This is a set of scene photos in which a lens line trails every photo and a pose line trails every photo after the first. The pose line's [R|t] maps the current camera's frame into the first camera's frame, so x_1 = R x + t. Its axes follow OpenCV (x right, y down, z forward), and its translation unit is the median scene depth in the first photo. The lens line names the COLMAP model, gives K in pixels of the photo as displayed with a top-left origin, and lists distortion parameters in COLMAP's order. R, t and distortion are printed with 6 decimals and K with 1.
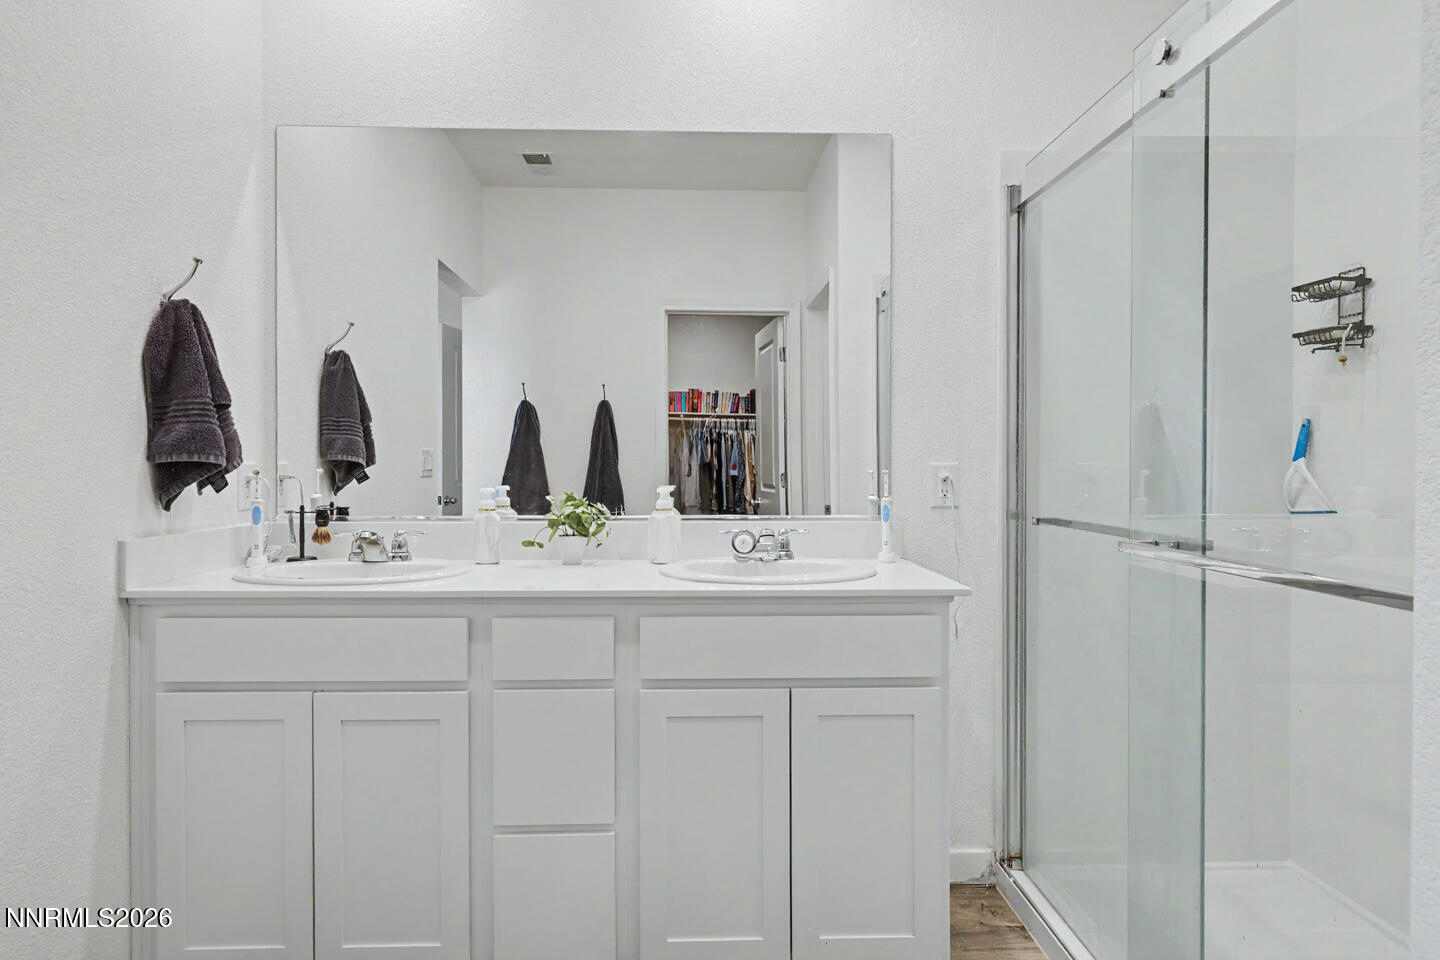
lens RADIAL K [[828.5, 0, 720.0], [0, 828.5, 480.0], [0, 0, 1]] dist [0.012270, -0.000503]
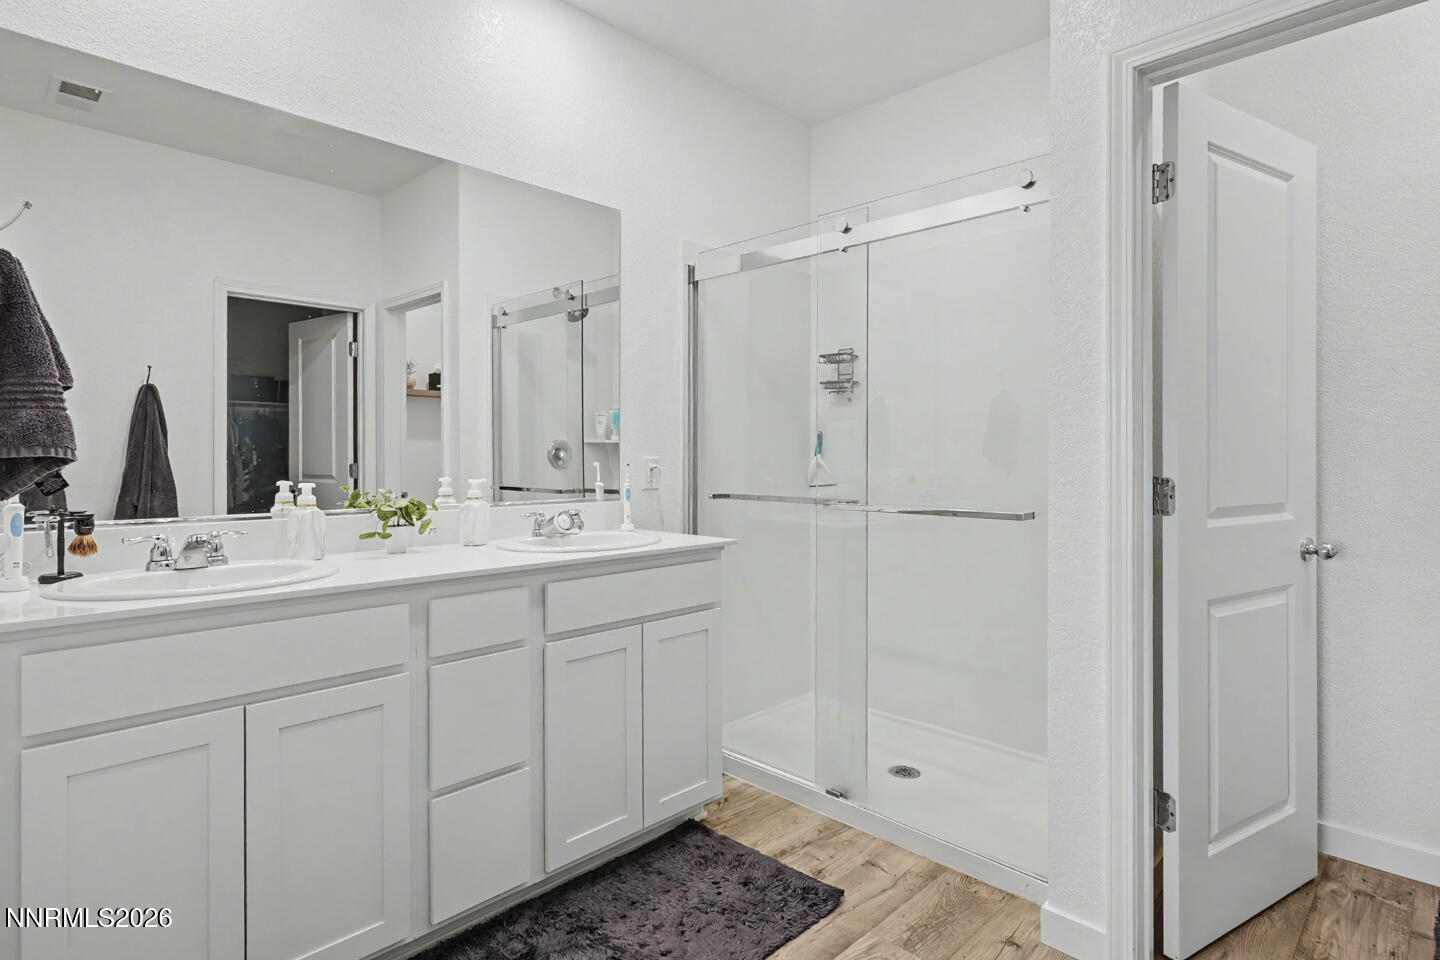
lens RADIAL K [[790.9, 0, 747.7], [0, 790.9, 458.6], [0, 0, 1]] dist [0.003023, 0.001273]
pose [[0.693377, -0.002531, 0.720570, -0.592191], [0.015707, 0.999809, -0.011603, -0.000438], [-0.720404, 0.019363, 0.693285, -0.019566]]
